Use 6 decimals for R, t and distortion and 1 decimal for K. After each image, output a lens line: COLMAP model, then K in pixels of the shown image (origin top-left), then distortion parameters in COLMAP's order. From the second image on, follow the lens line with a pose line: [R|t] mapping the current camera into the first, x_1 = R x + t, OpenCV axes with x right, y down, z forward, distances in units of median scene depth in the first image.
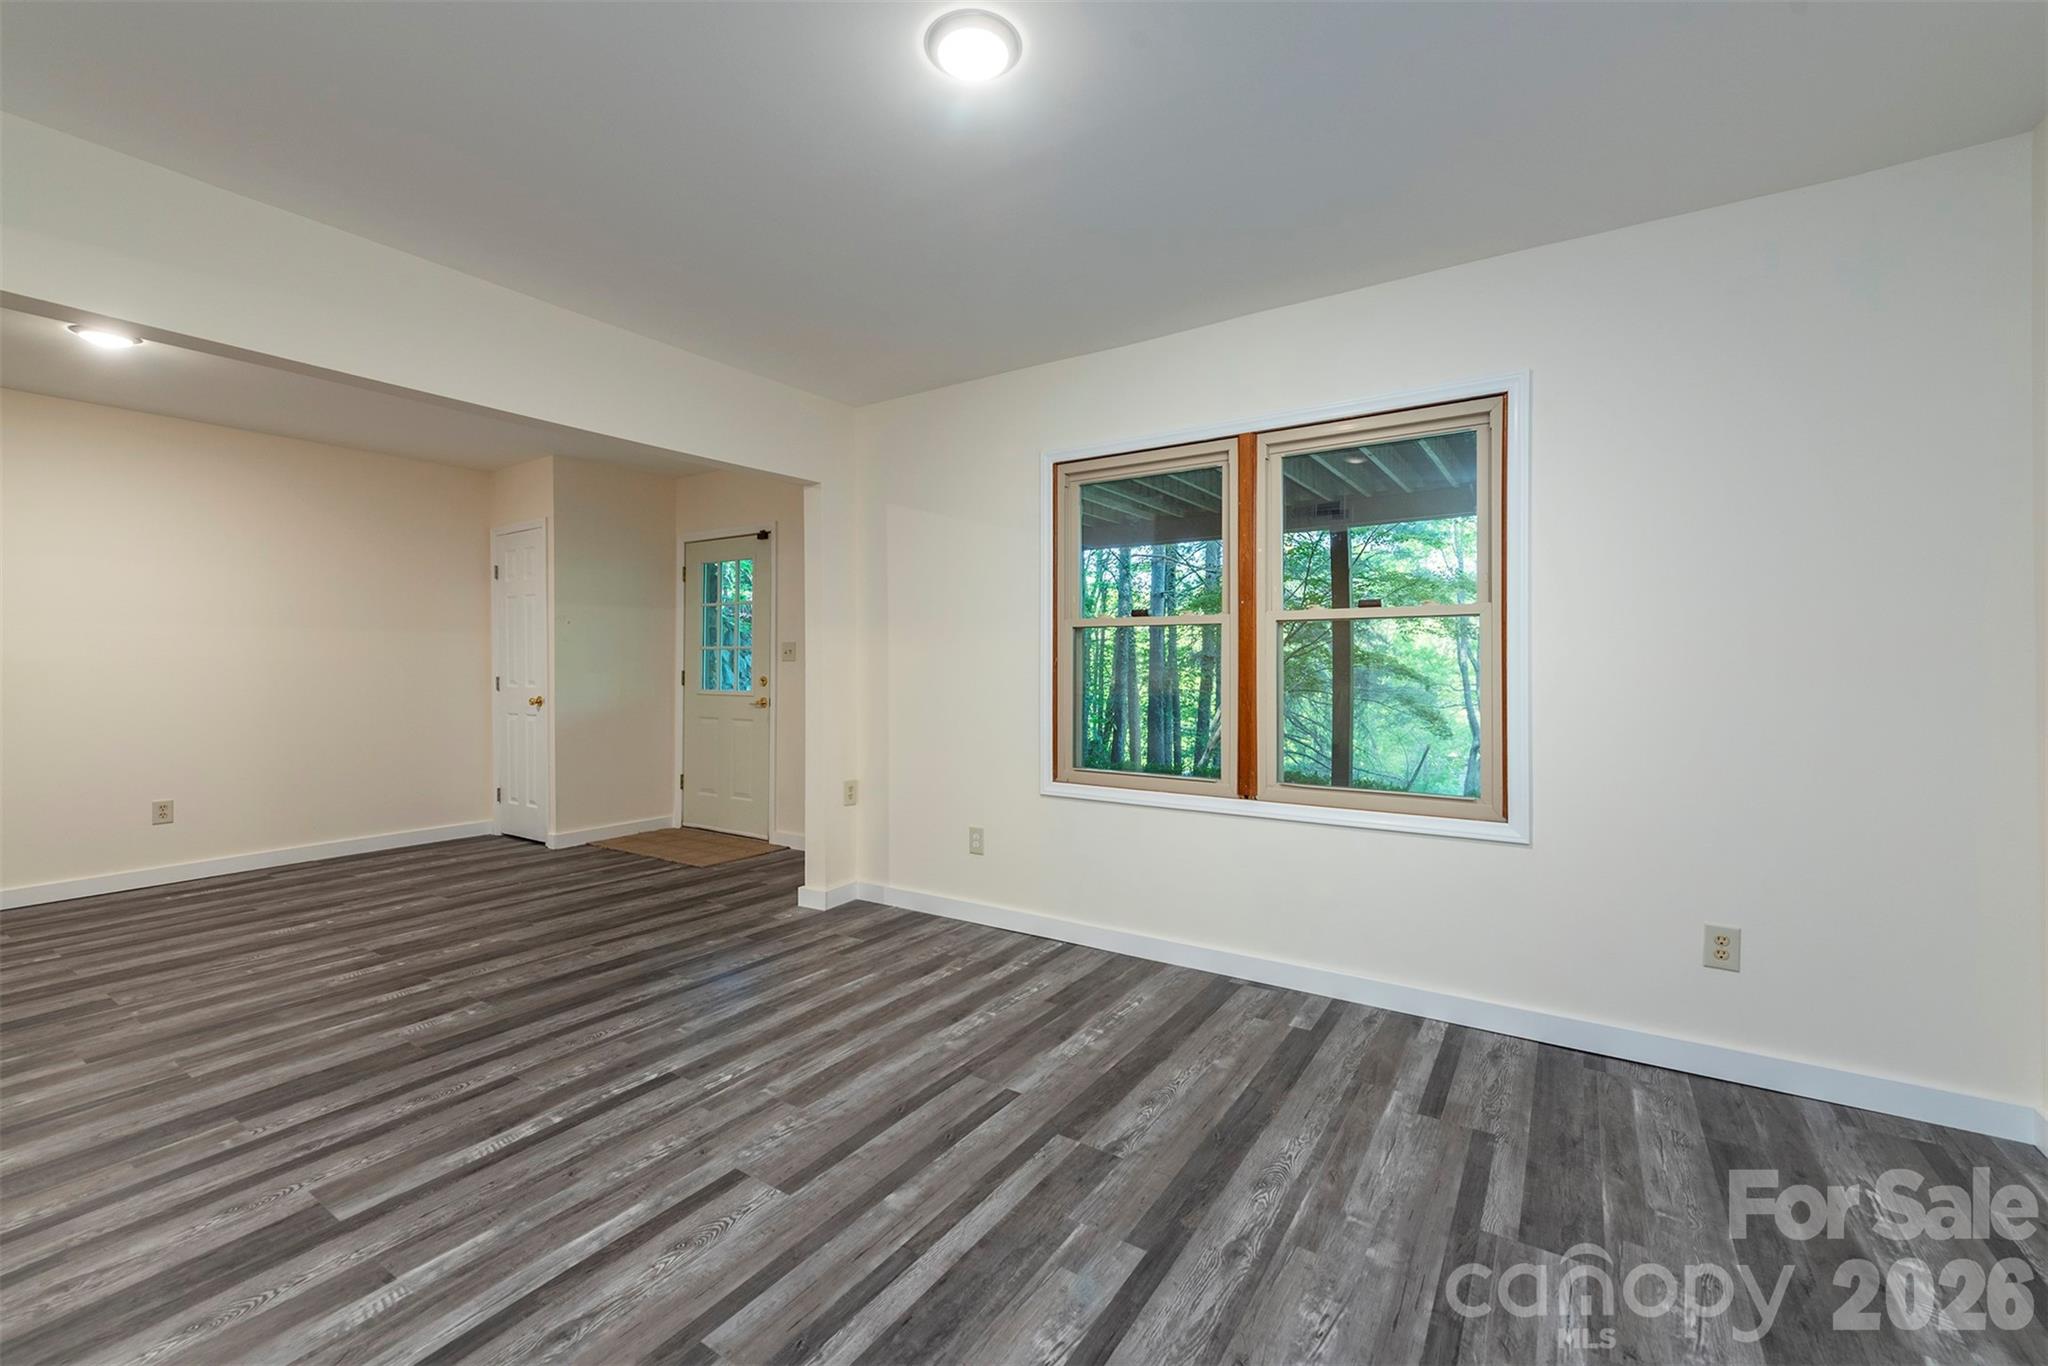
lens RADIAL K [[839.8, 0, 1024.1], [0, 839.8, 668.2], [0, 0, 1]] dist [-0.002612, -0.000281]
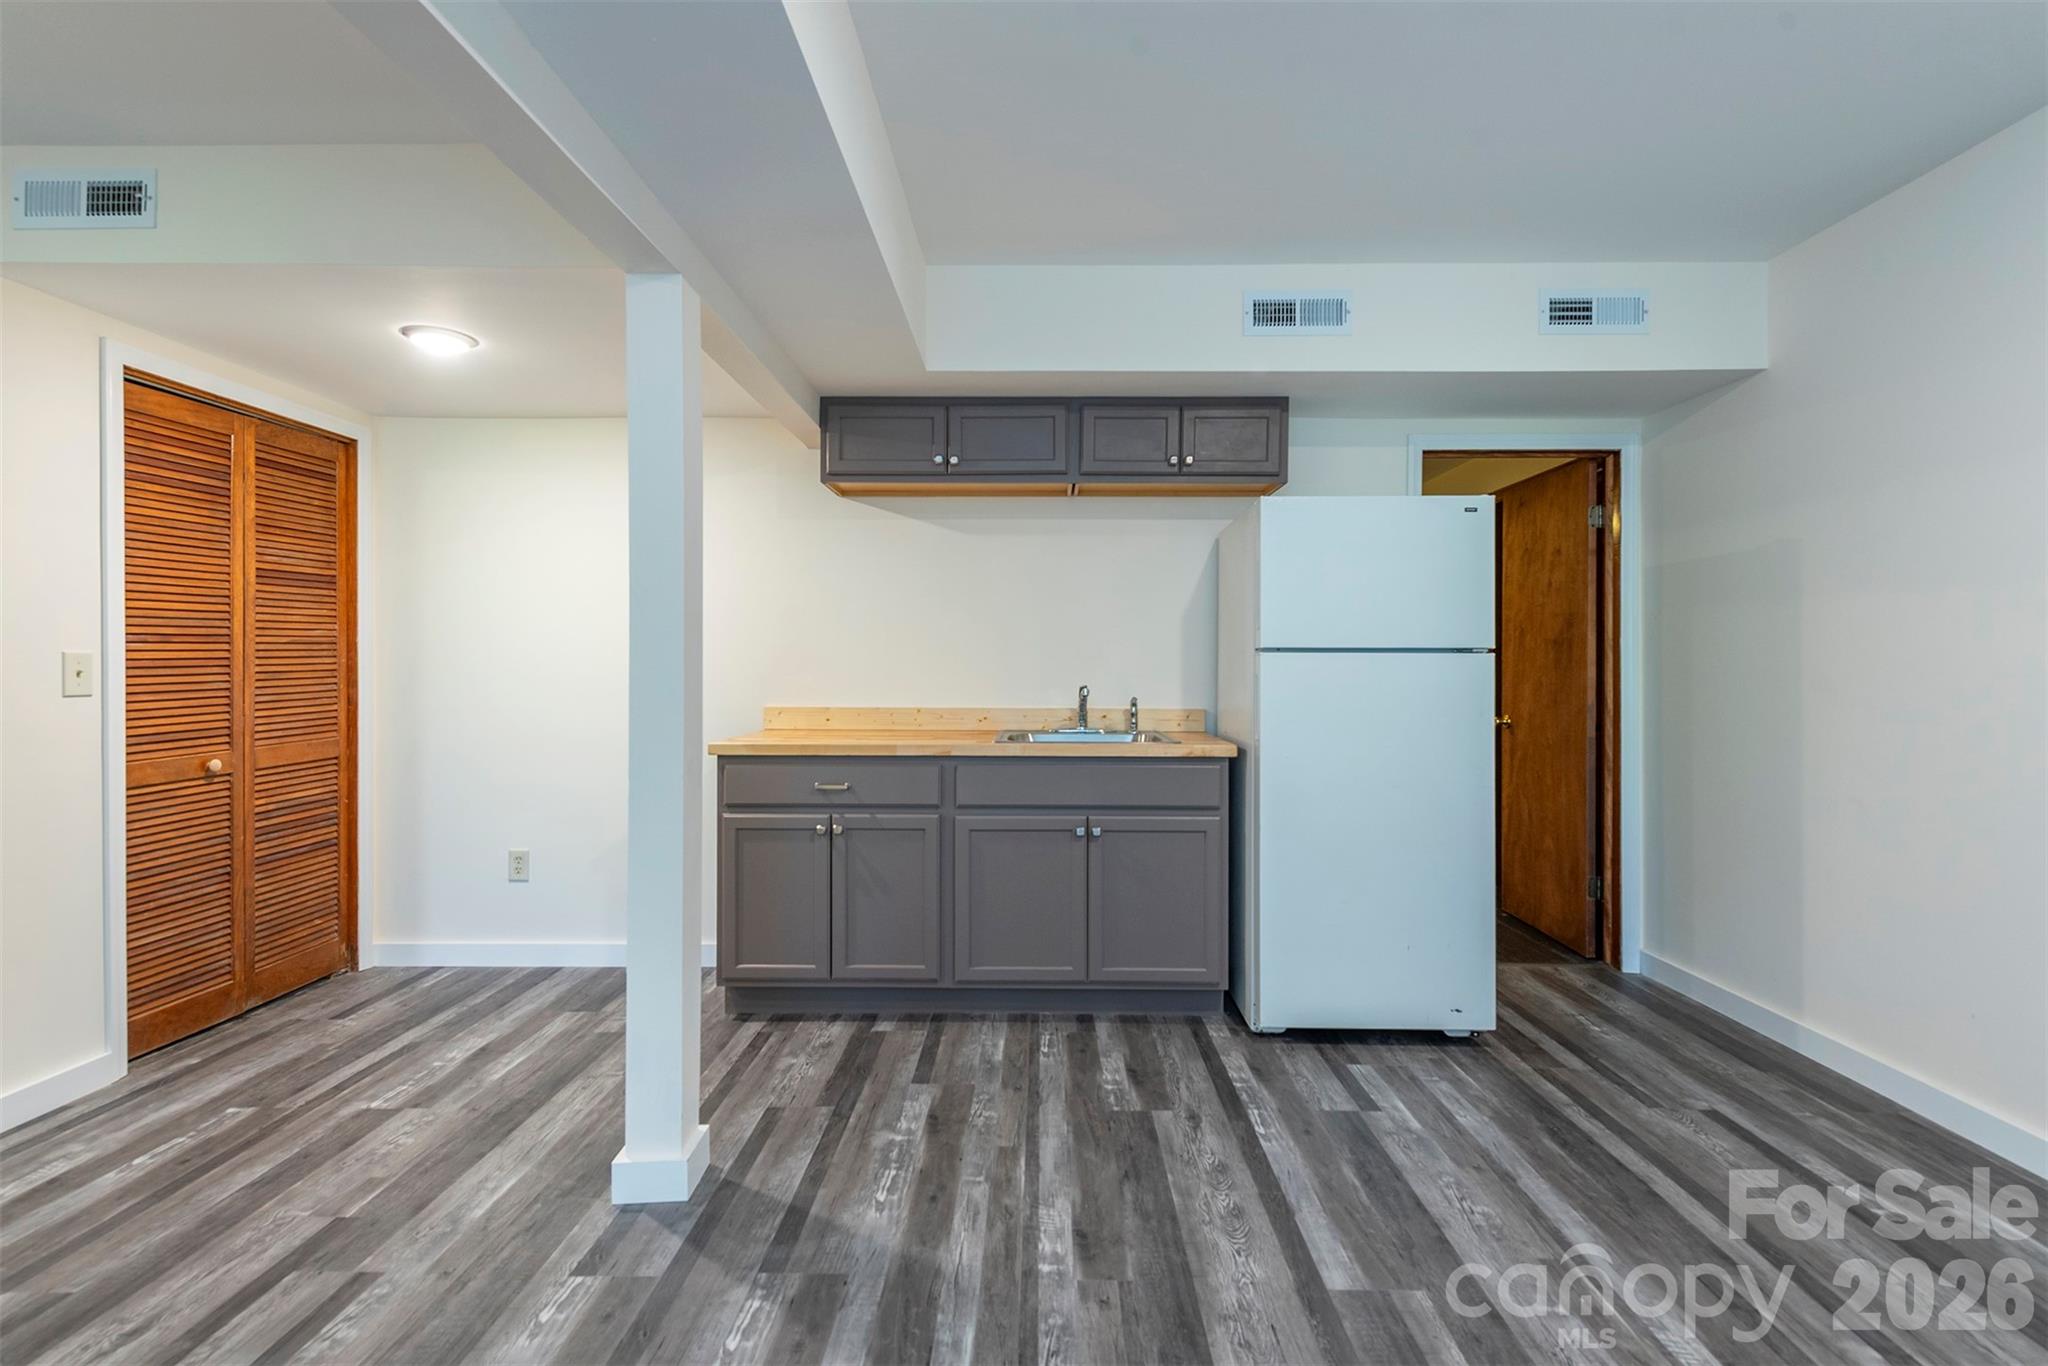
lens RADIAL K [[951.5, 0, 1031.7], [0, 951.5, 668.7], [0, 0, 1]] dist [0.006193, -0.002380]
pose [[-0.839451, 0.002002, -0.543432, -0.972560], [-0.008883, 0.999809, 0.017404, -0.028050], [0.543363, 0.019437, -0.839273, 1.677179]]
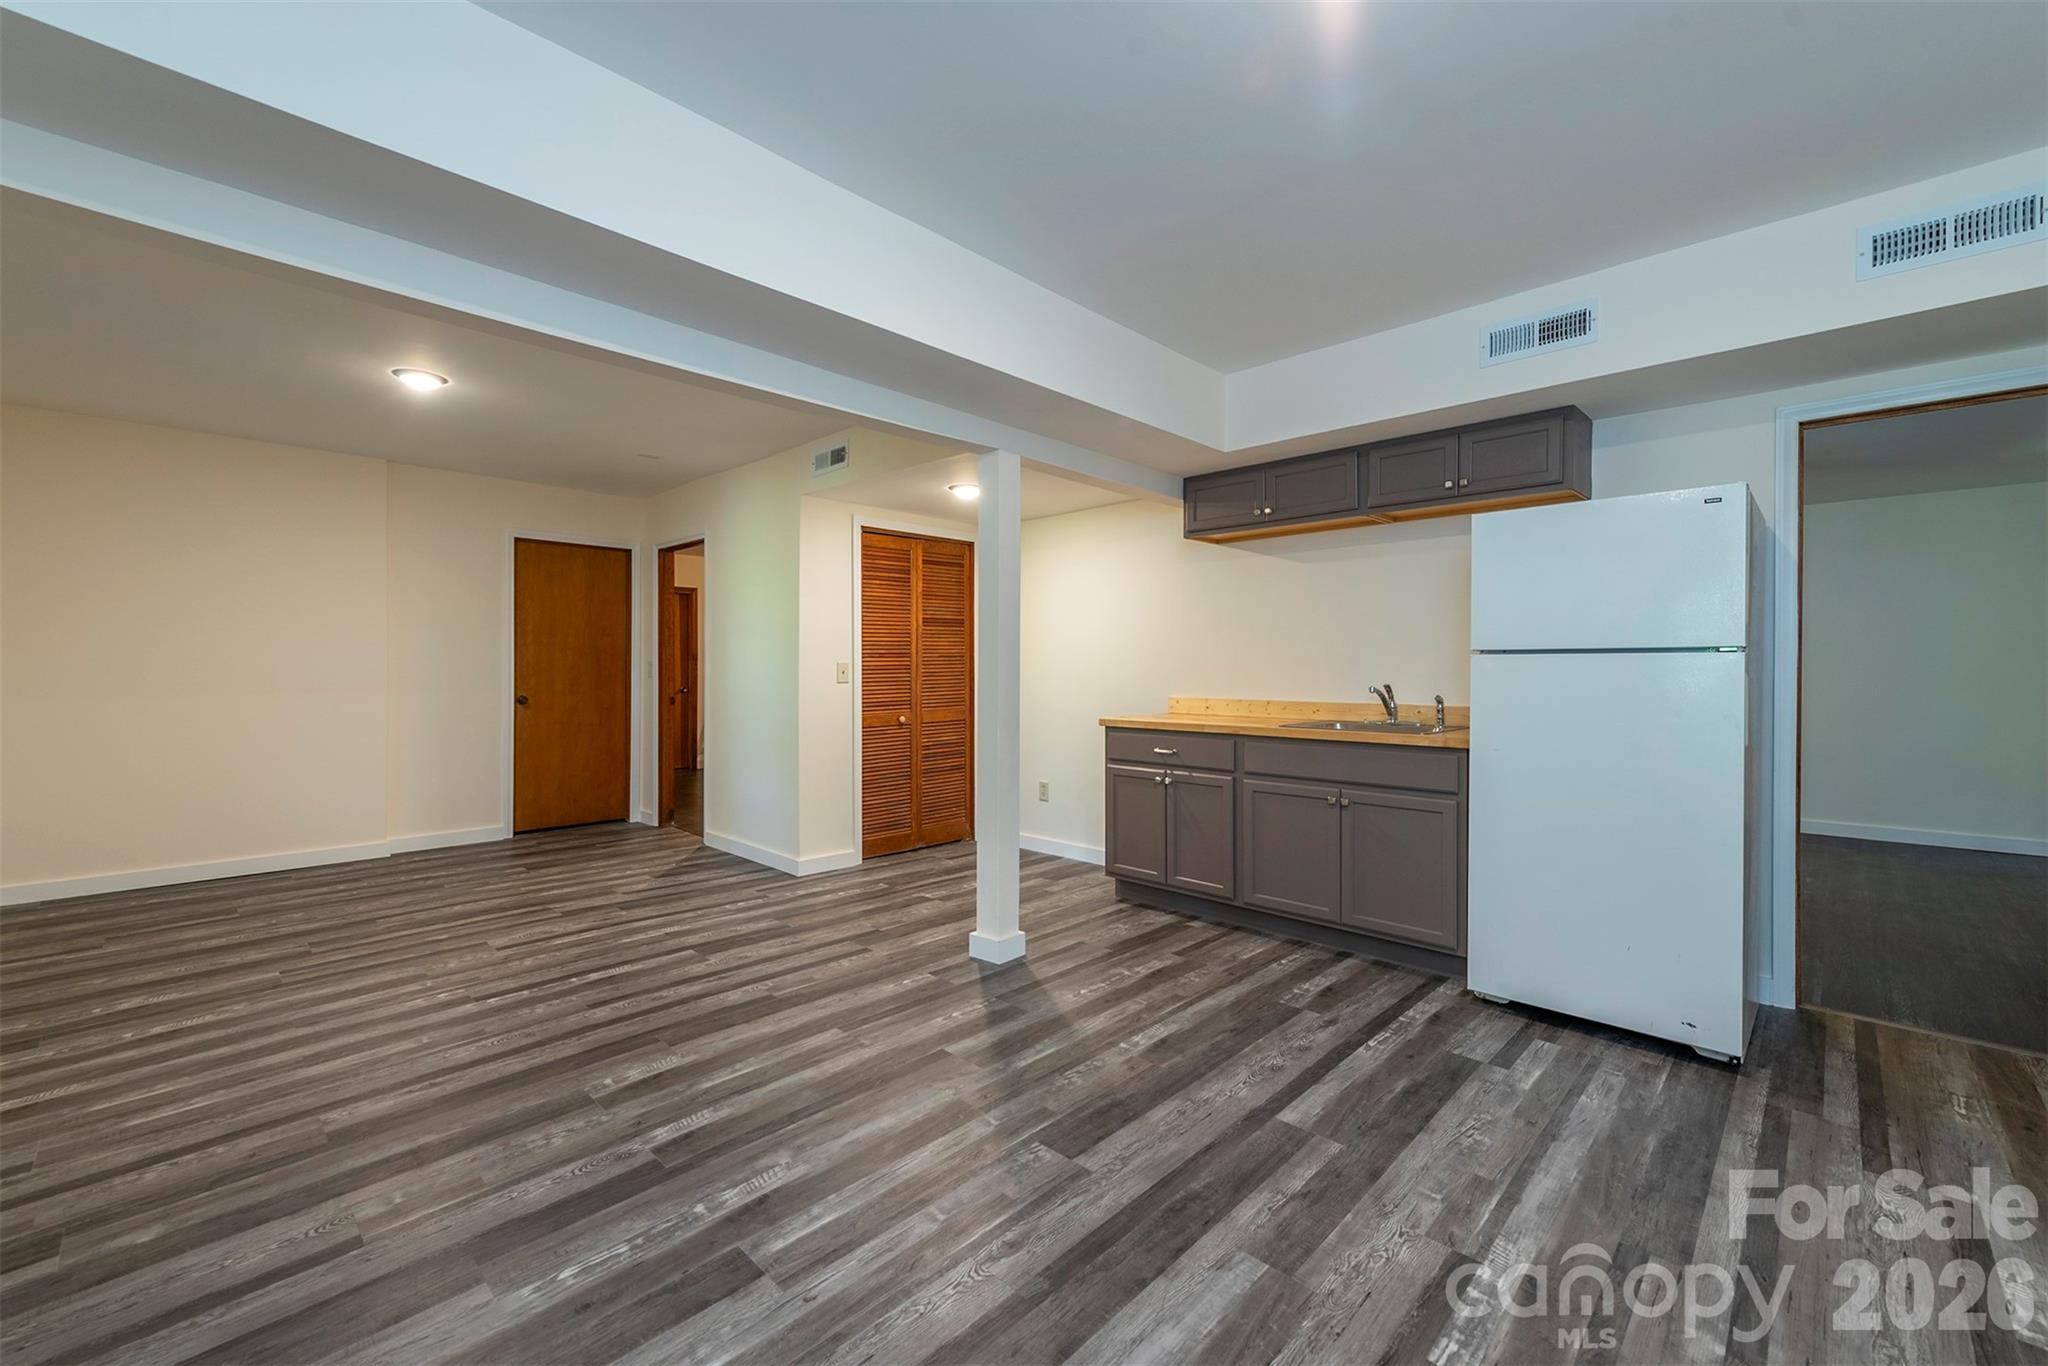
lens RADIAL K [[839.8, 0, 1023.1], [0, 839.8, 675.5], [0, 0, 1]] dist [-0.002612, -0.000281]
pose [[-0.980961, -0.003174, 0.194181, -1.513863], [0.000097, 0.999858, 0.016832, -0.018700], [-0.194207, 0.016531, -0.980821, 2.138594]]
